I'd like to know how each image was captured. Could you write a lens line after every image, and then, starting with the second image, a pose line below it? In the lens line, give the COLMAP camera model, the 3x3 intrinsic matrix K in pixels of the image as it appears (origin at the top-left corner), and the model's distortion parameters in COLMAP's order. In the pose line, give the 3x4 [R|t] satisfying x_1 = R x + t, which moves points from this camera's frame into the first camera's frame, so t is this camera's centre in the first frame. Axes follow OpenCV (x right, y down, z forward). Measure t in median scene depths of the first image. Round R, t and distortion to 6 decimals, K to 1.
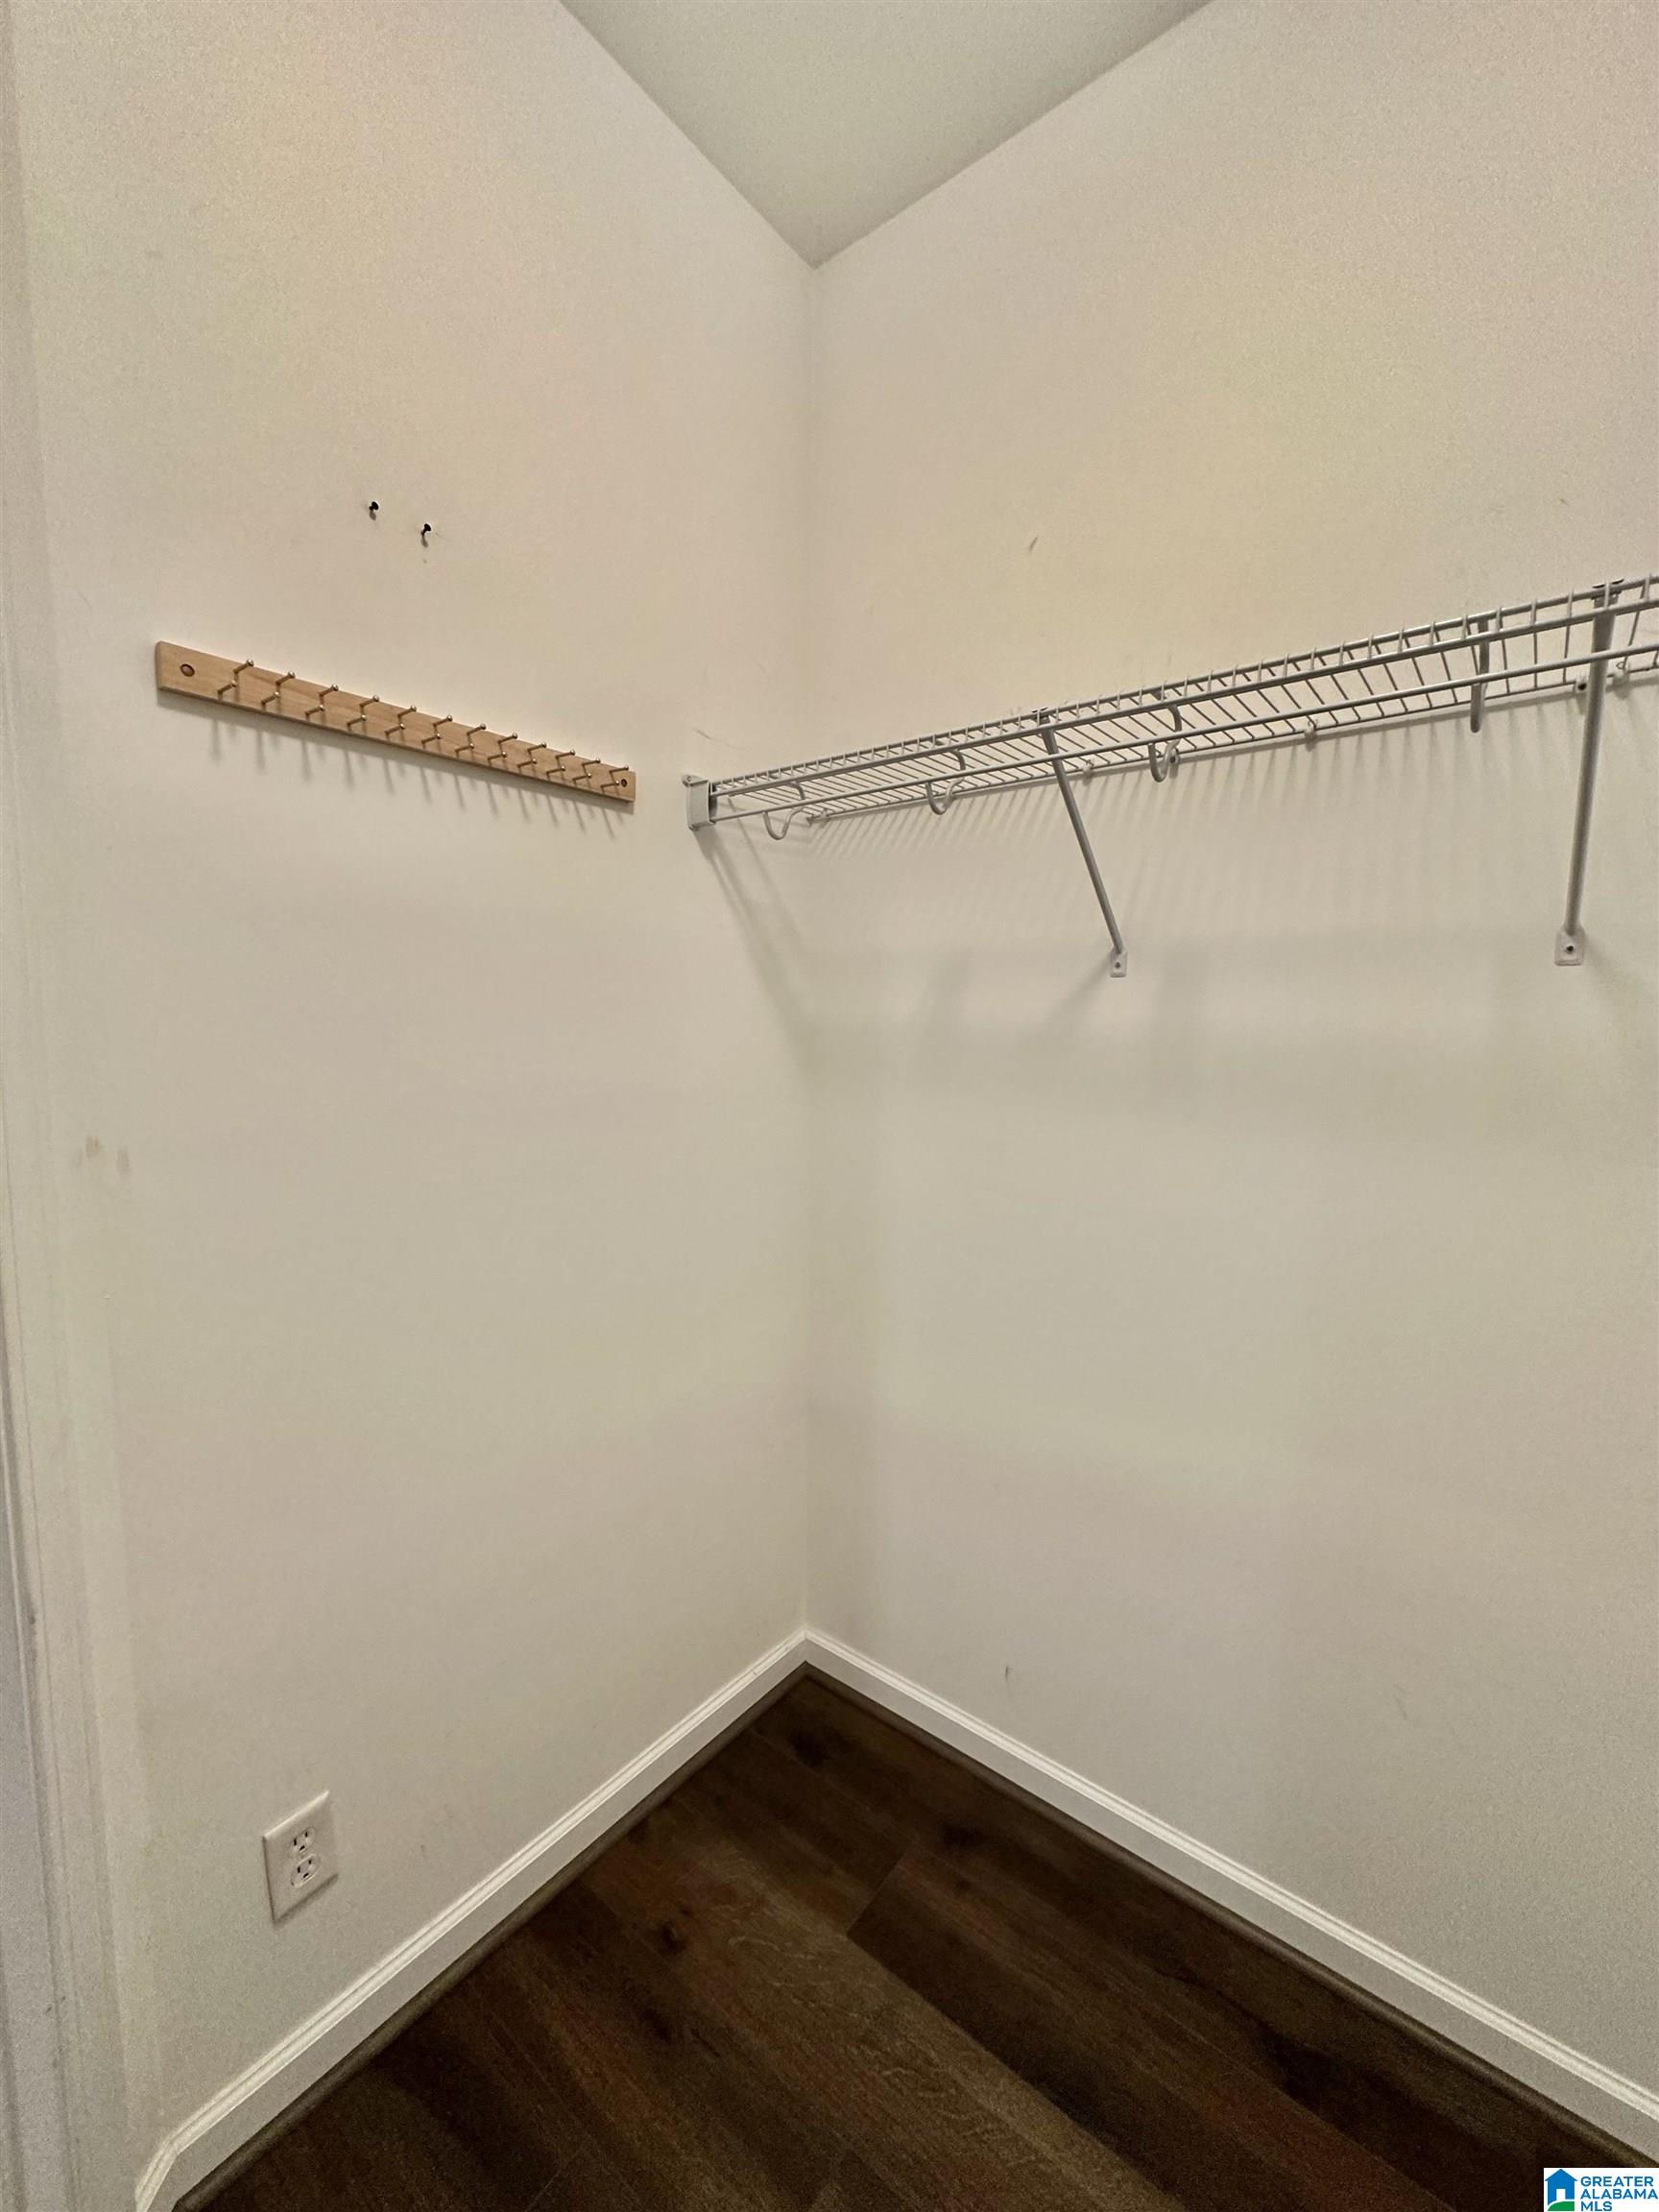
lens RADIAL K [[879.4, 0, 830.7], [0, 879.4, 1103.8], [0, 0, 1]] dist [-0.003379, -0.000506]
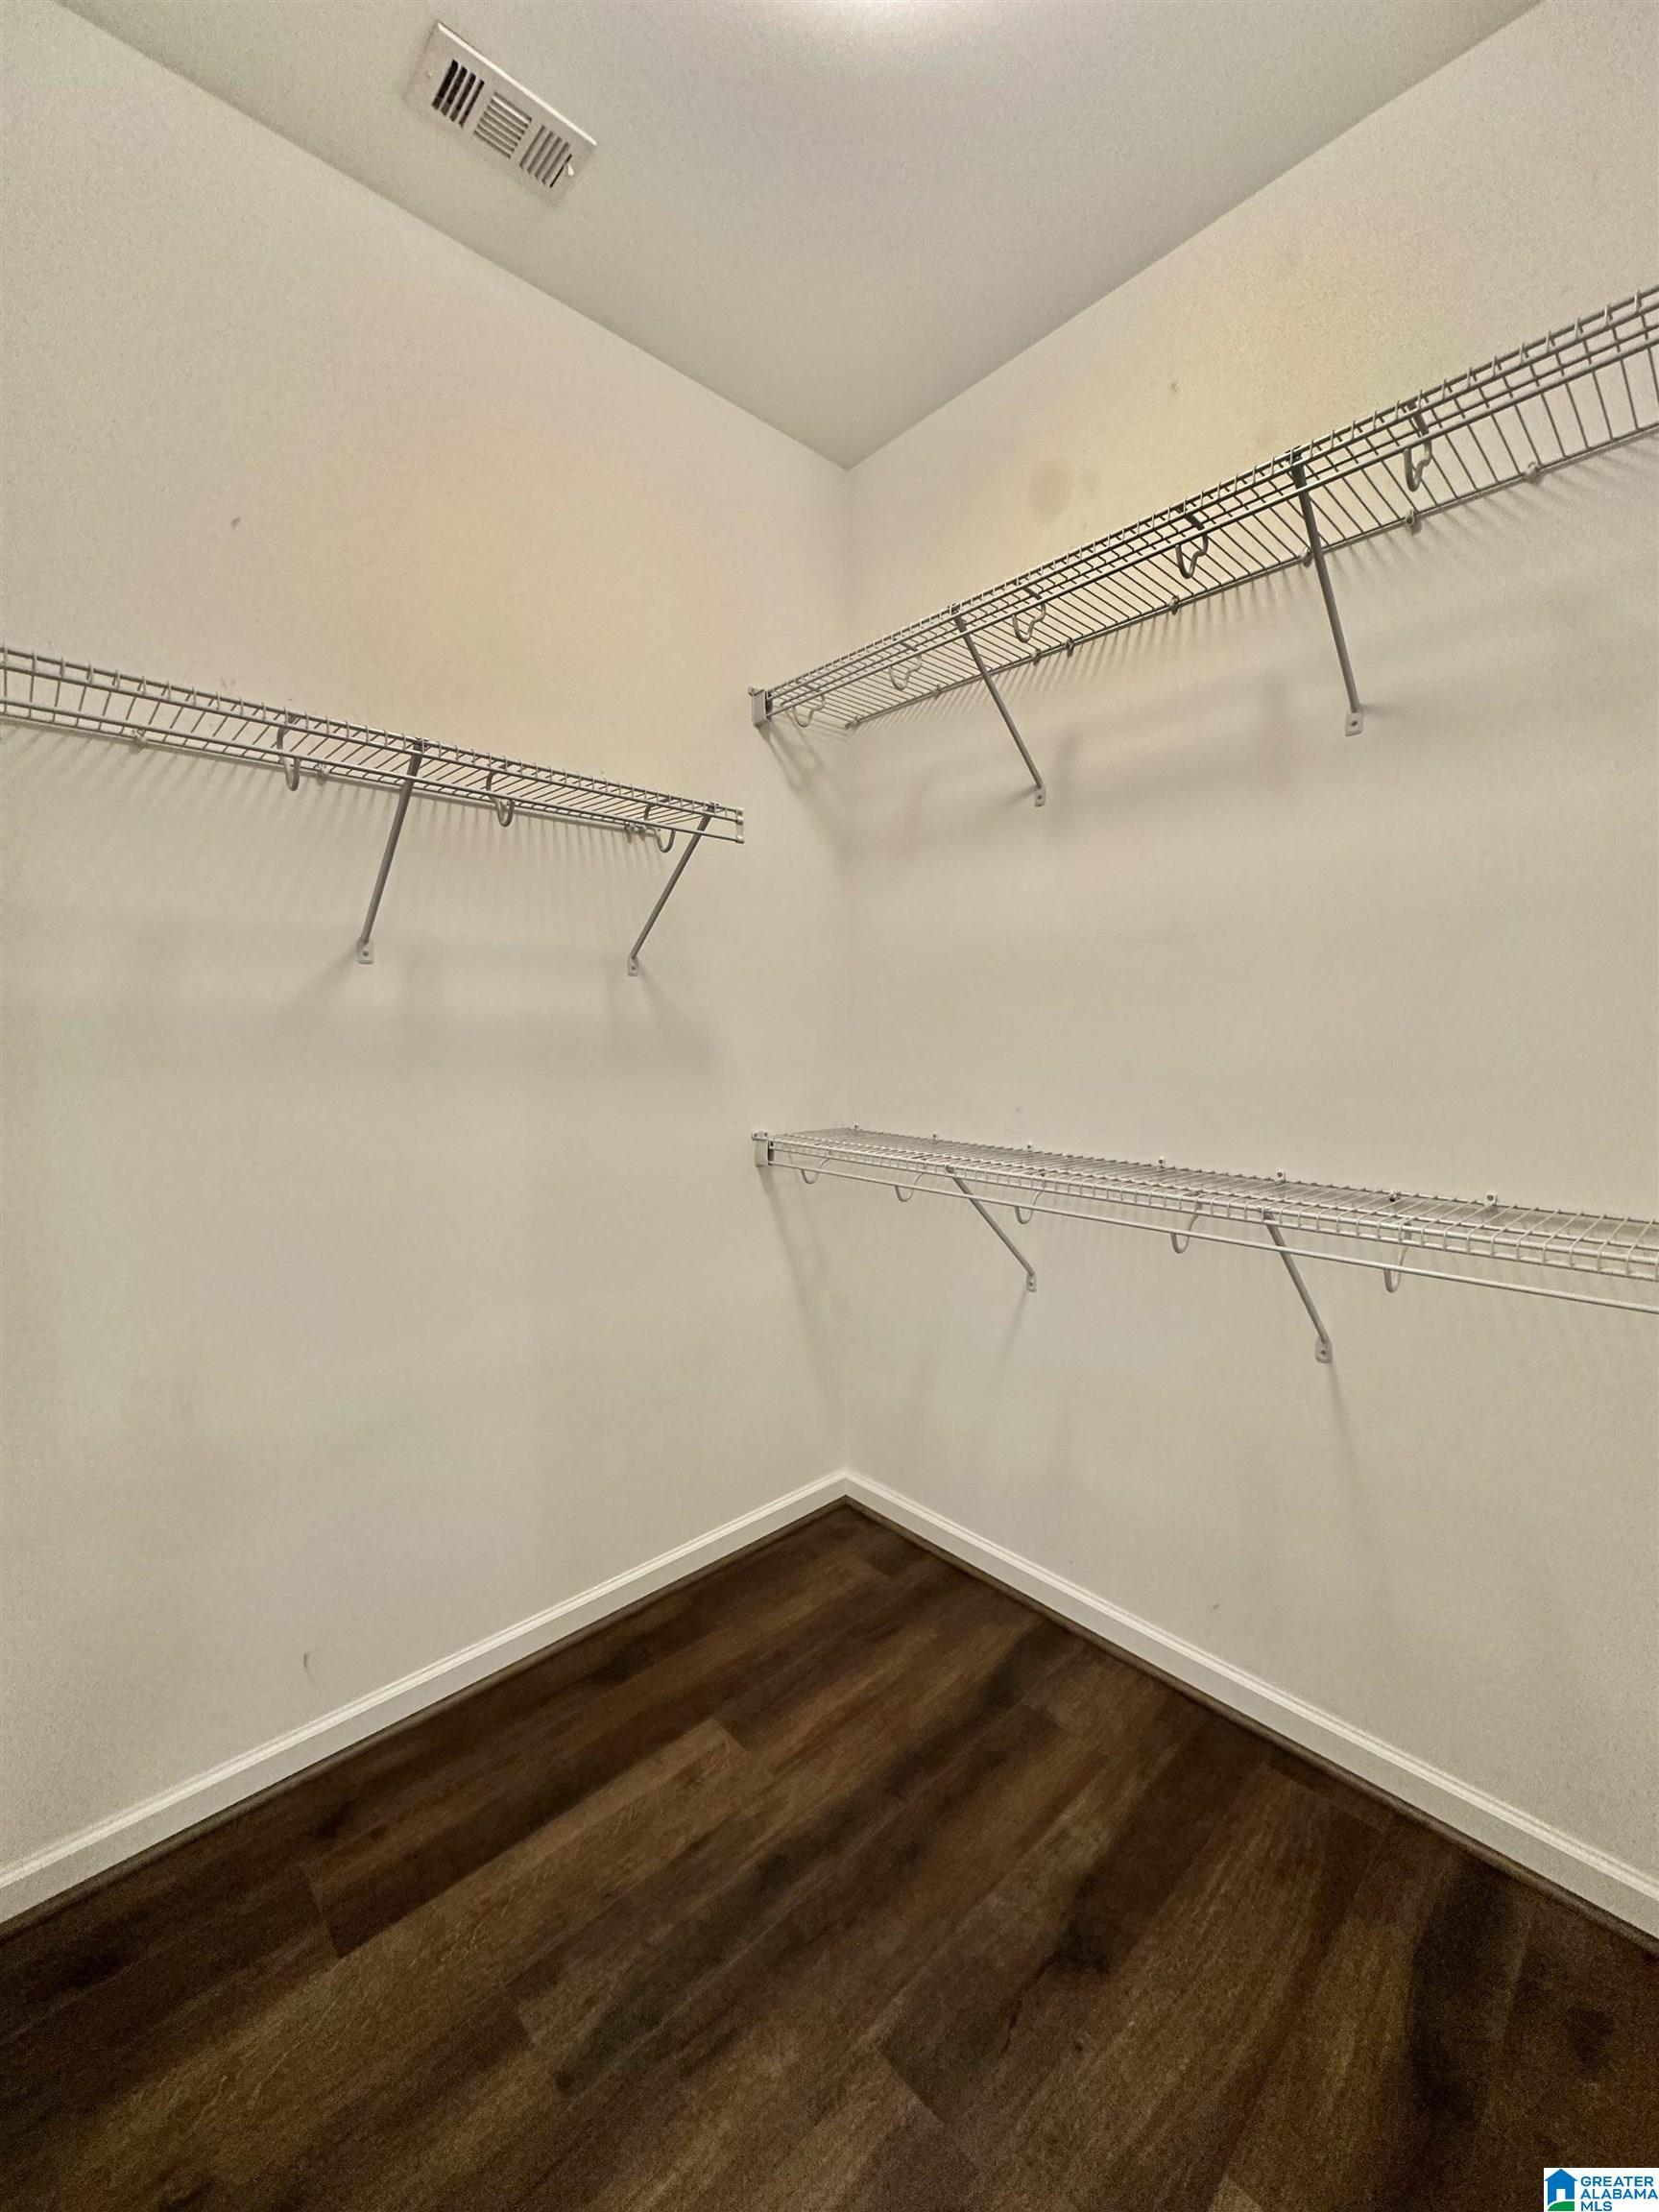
lens RADIAL K [[879.4, 0, 830.7], [0, 879.4, 1103.8], [0, 0, 1]] dist [-0.003379, -0.000506]
pose [[0.135012, -0.077019, 0.987846, -0.751959], [0.107706, 0.992208, 0.062638, 0.032610], [-0.984973, 0.097940, 0.142255, 0.249363]]
